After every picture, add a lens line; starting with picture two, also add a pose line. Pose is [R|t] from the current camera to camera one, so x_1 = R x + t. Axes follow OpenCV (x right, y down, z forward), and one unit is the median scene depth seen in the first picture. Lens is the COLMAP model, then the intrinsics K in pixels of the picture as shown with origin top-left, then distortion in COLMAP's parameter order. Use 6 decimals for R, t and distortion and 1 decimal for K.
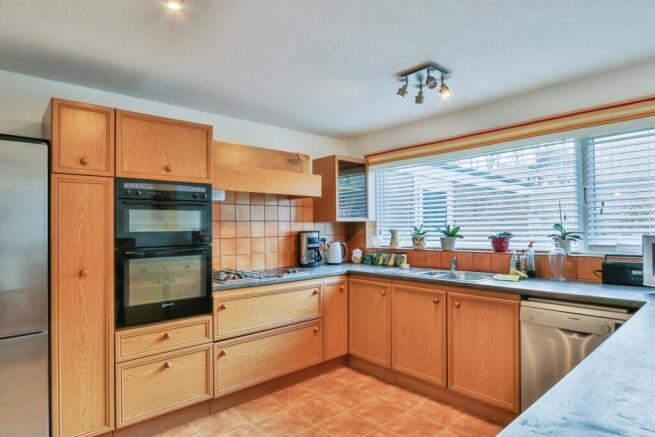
lens RADIAL K [[368.1, 0, 325.2], [0, 368.1, 231.9], [0, 0, 1]] dist [-0.002964, 0.000091]
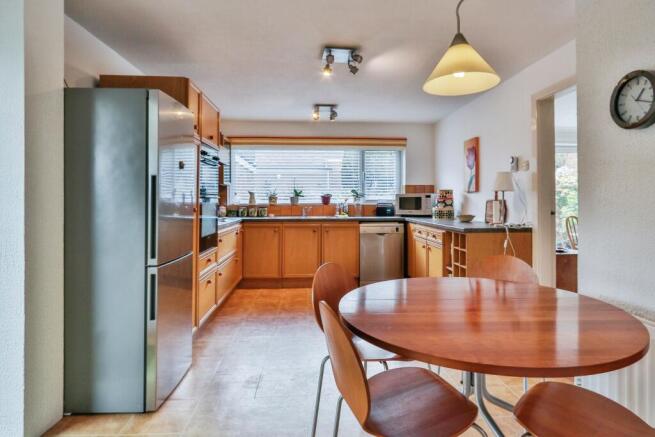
lens RADIAL K [[368.1, 0, 319.7], [0, 368.1, 200.0], [0, 0, 1]] dist [-0.002964, 0.000091]
pose [[0.630205, 0.018014, 0.776220, -0.972925], [-0.003128, 0.999782, -0.020662, 0.069173], [-0.776423, 0.010593, 0.630123, -0.136679]]
